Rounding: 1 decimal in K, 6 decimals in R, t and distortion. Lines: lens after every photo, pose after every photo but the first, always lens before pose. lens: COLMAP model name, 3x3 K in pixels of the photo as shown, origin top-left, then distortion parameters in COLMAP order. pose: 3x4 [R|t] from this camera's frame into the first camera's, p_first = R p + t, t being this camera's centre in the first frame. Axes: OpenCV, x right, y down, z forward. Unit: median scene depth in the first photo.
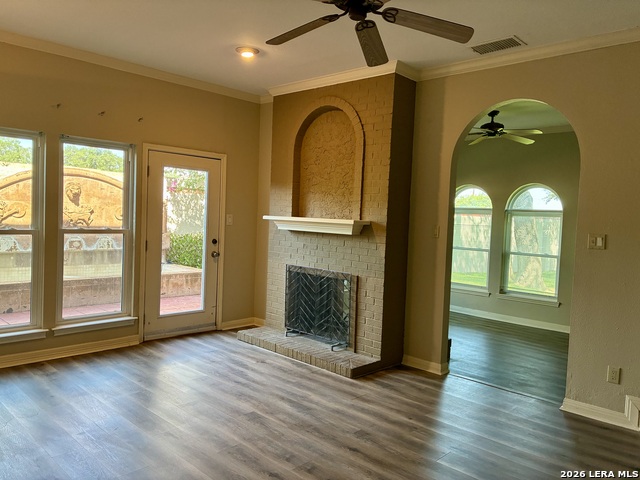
lens RADIAL K [[490.6, 0, 318.7], [0, 490.6, 242.5], [0, 0, 1]] dist [0.002310, -0.002429]
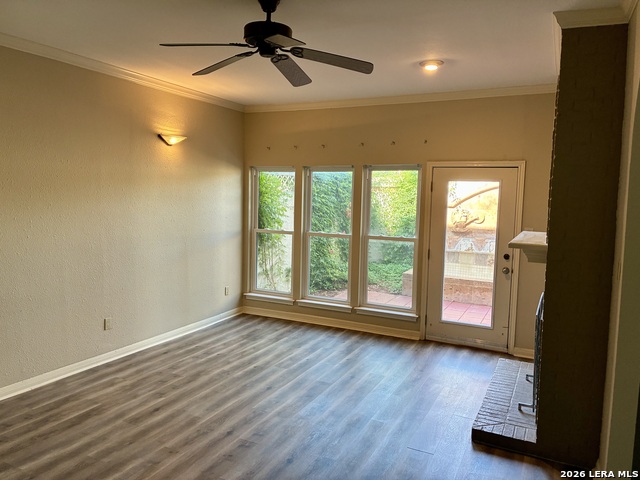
lens RADIAL K [[490.6, 0, 319.9], [0, 490.6, 237.1], [0, 0, 1]] dist [0.002310, -0.002429]
pose [[0.294200, 0.055767, -0.954115, 0.612326], [-0.068198, 0.996976, 0.037243, -0.053819], [0.953307, 0.054112, 0.297114, 0.422649]]
